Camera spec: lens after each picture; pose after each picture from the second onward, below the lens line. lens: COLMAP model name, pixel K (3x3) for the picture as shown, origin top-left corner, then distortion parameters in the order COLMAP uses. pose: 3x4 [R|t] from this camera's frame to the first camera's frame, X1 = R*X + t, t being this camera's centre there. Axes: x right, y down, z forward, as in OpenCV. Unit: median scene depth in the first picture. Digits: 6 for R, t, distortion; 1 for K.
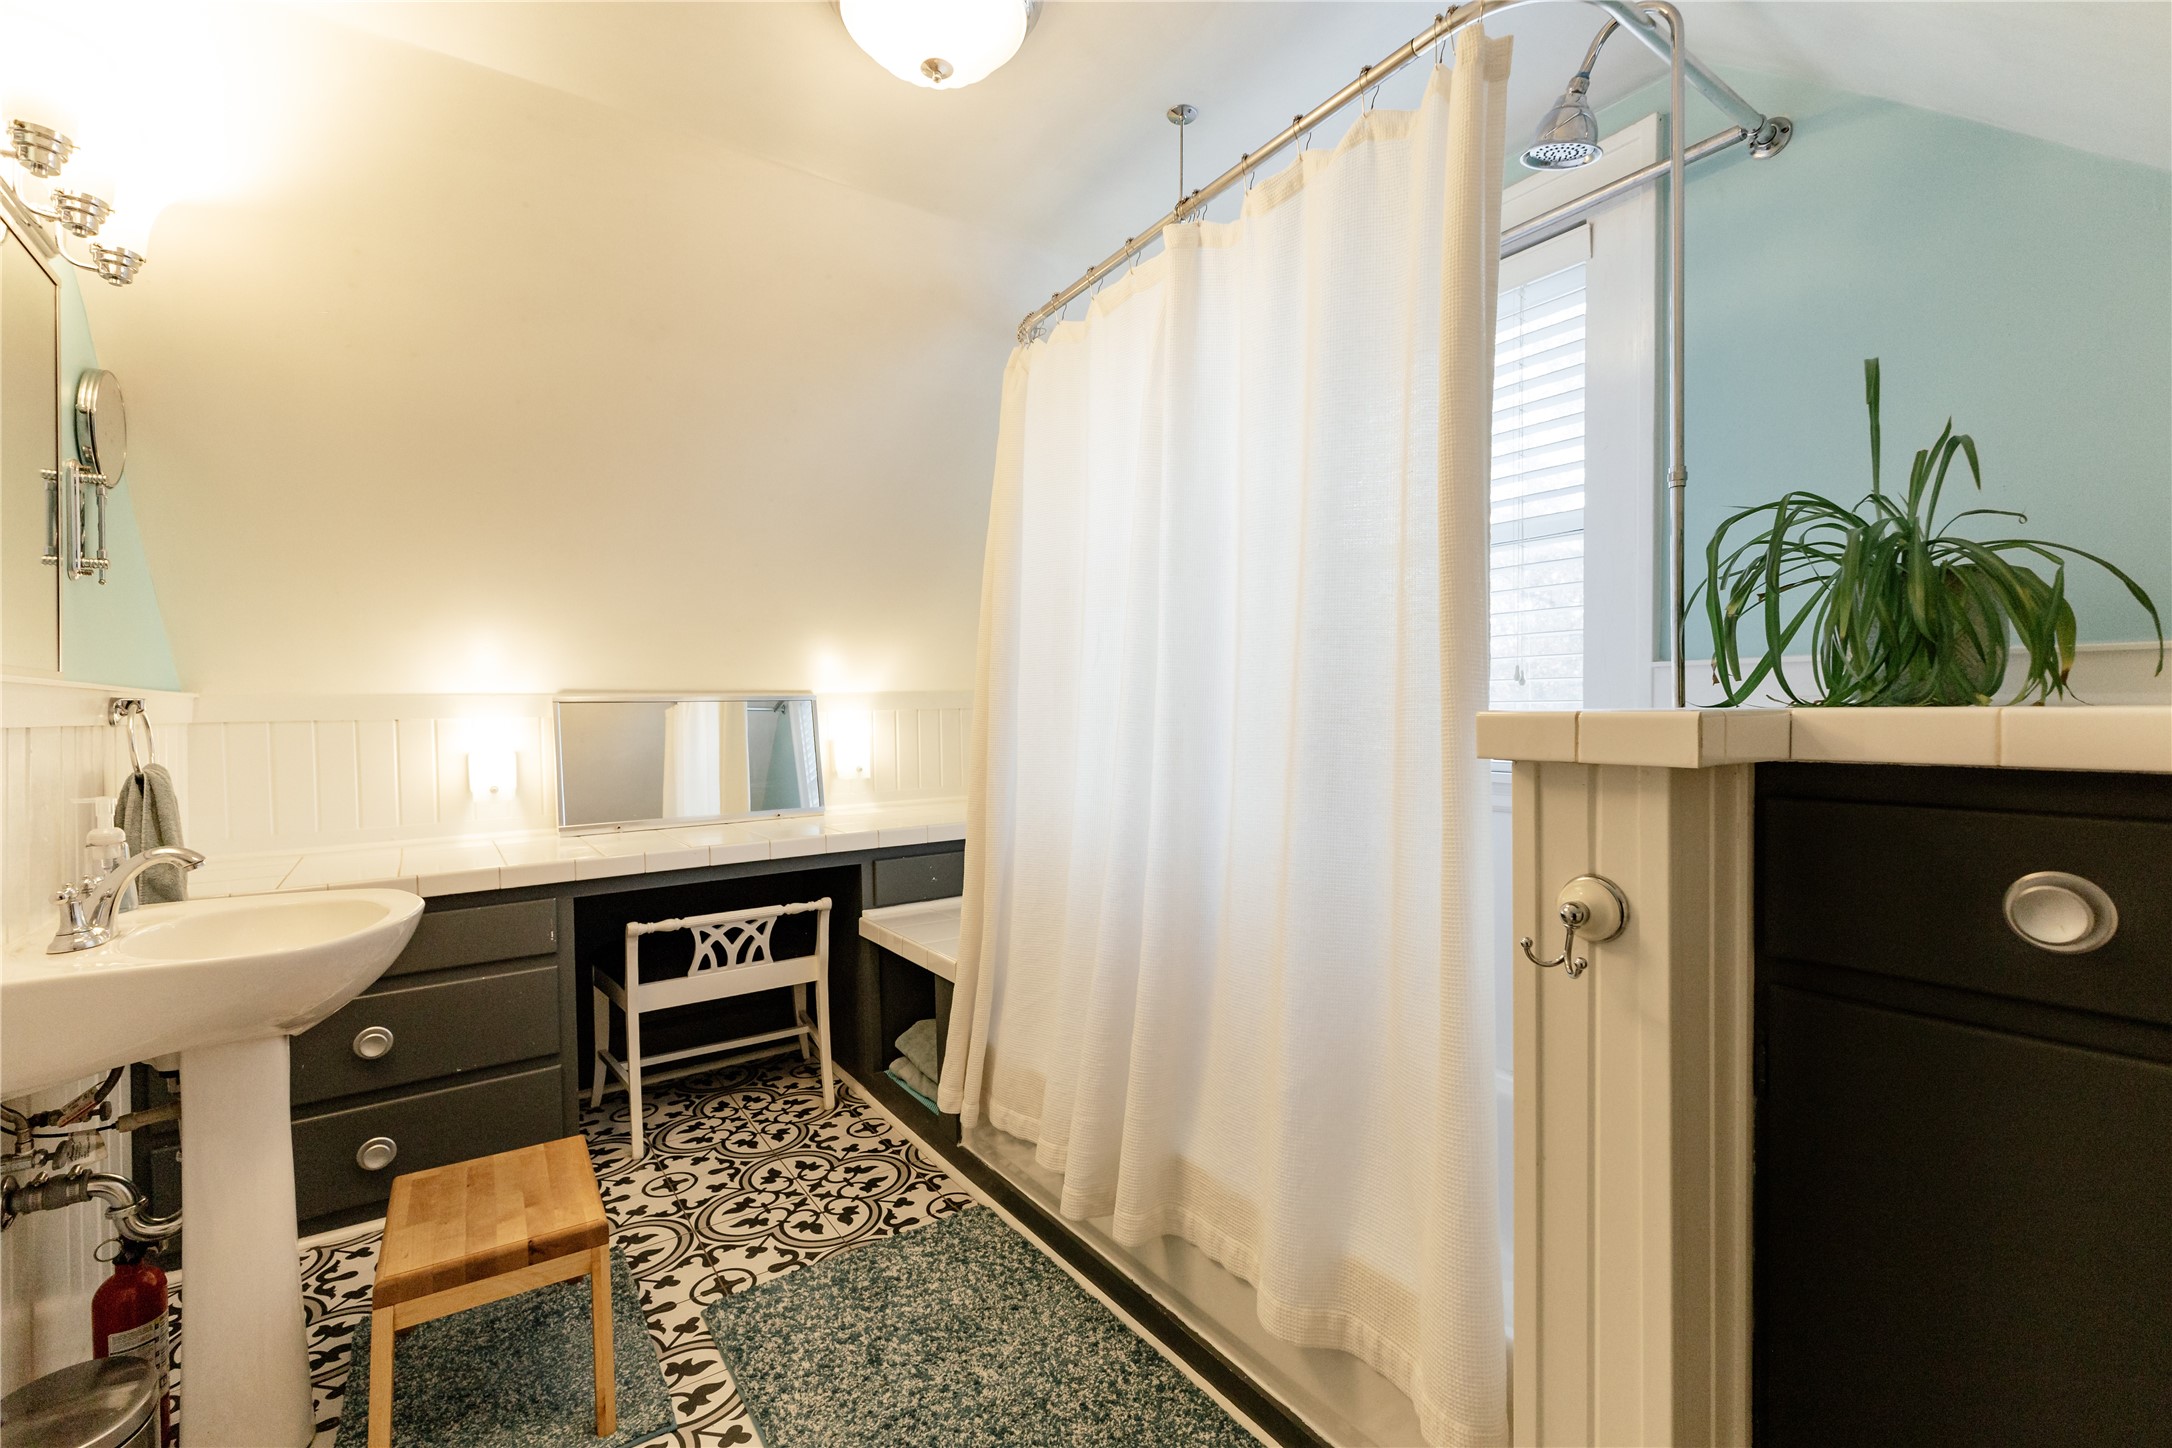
lens RADIAL K [[965.4, 0, 1086.0], [0, 965.4, 724.0], [0, 0, 1]] dist [0.000495, 0.000115]
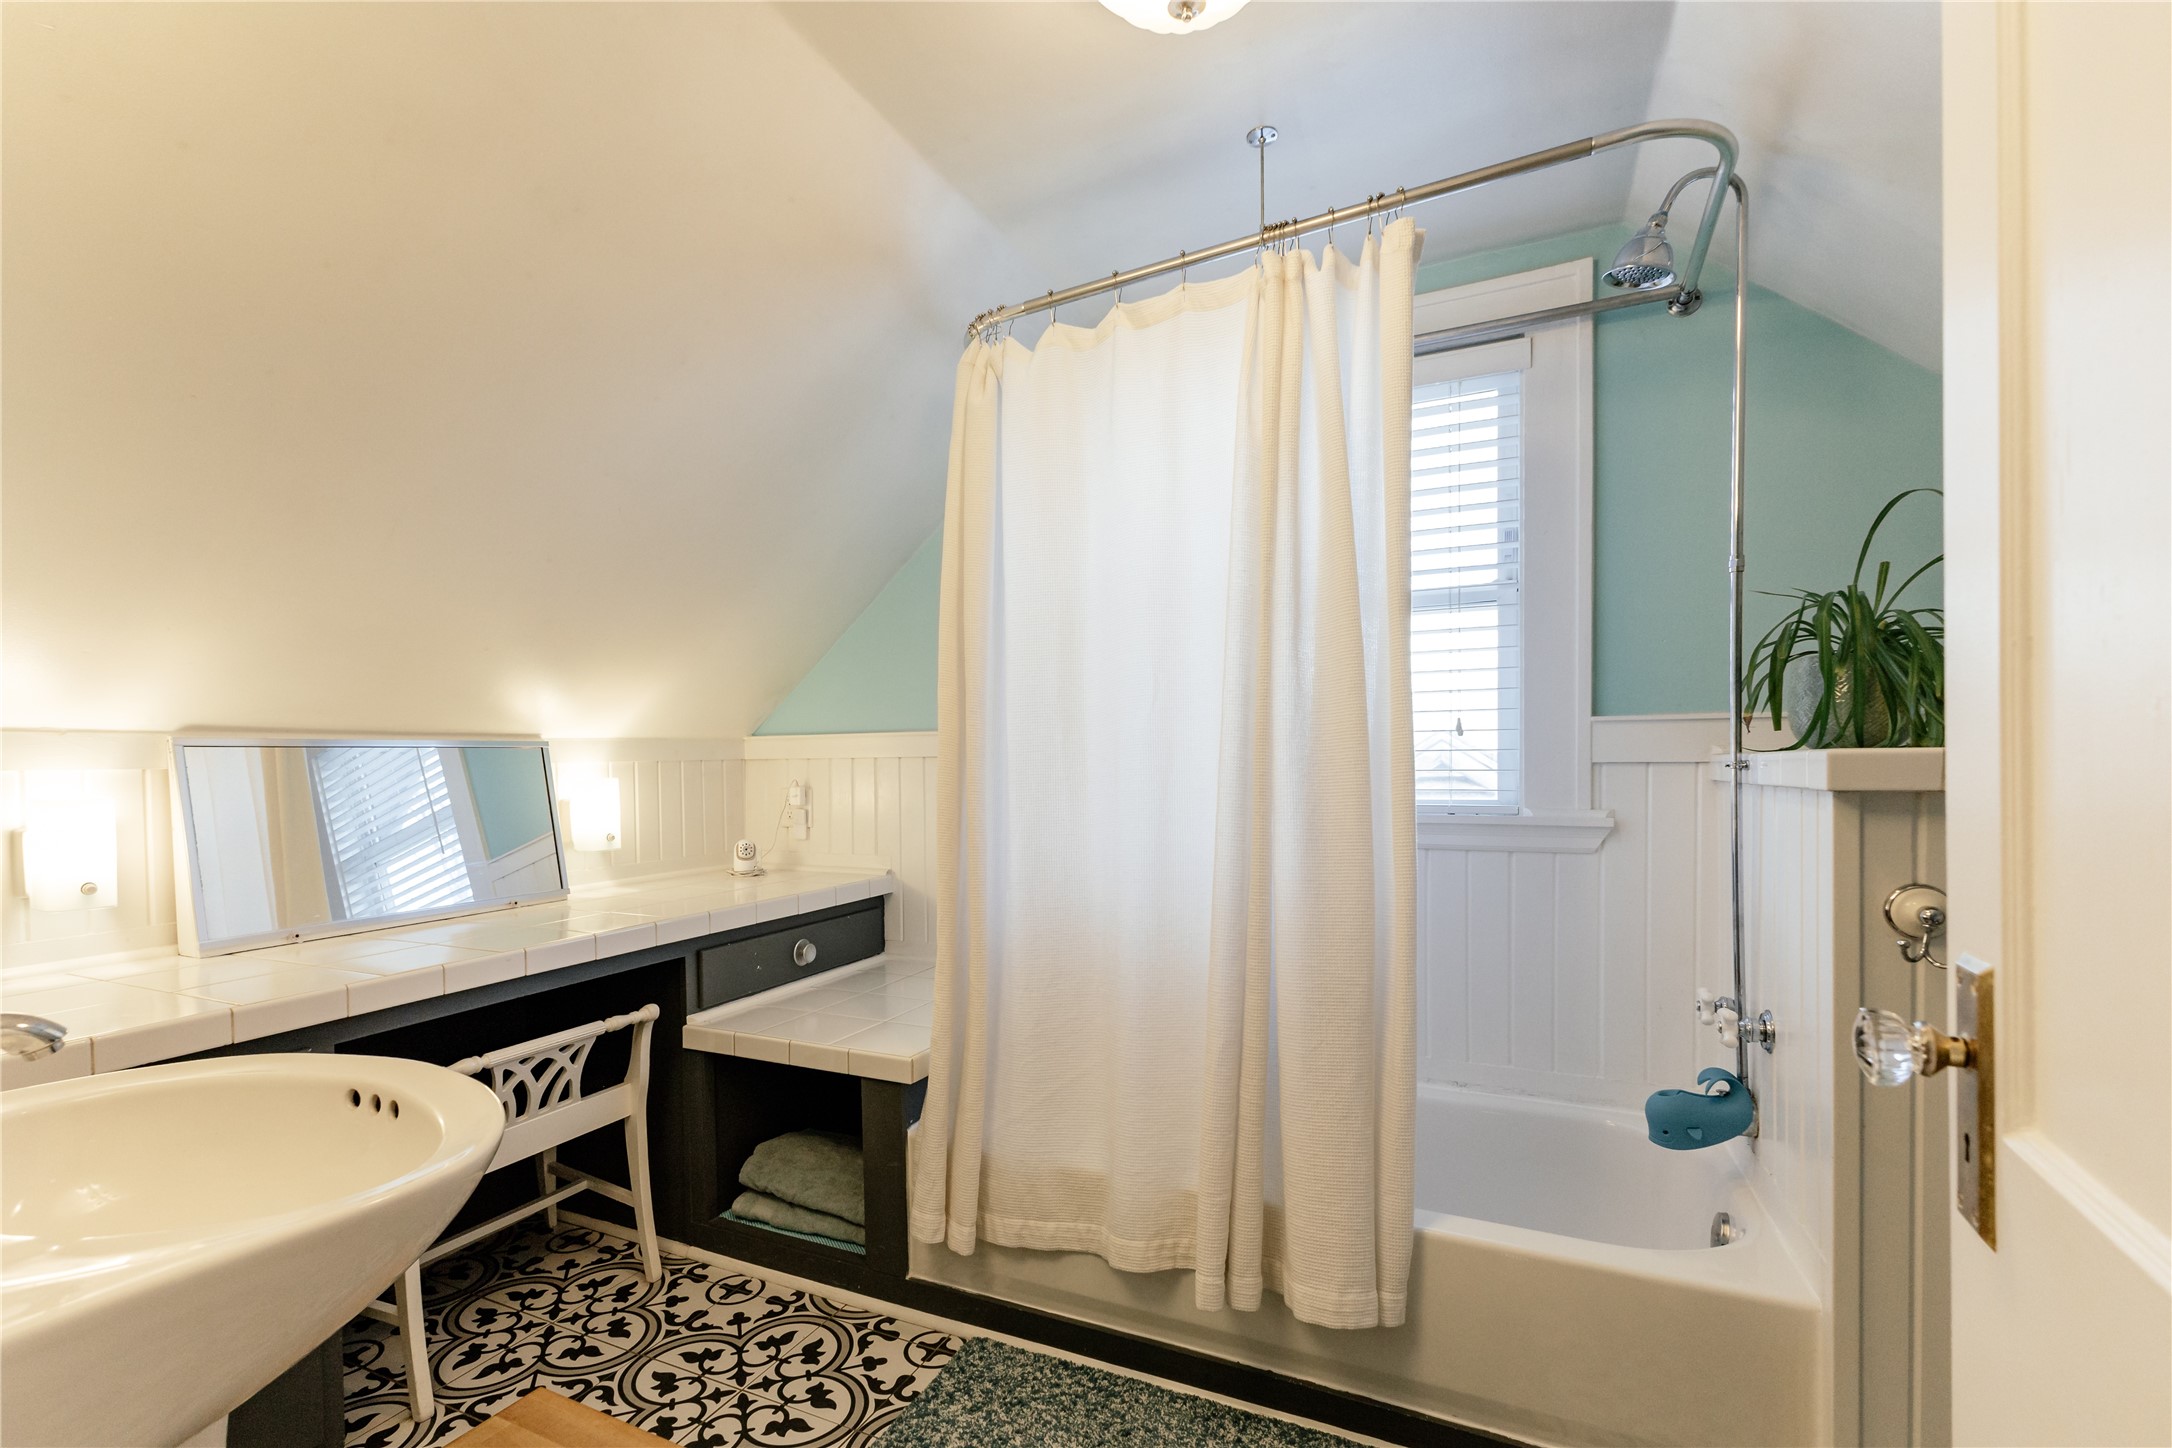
lens RADIAL K [[1002.9, 0, 1082.9], [0, 1002.9, 783.2], [0, 0, 1]] dist [0.013677, -0.000046]
pose [[0.874795, -0.006899, 0.484444, -0.369916], [0.006660, 0.999975, 0.002214, 0.004984], [-0.484448, 0.001290, 0.874819, 0.141295]]
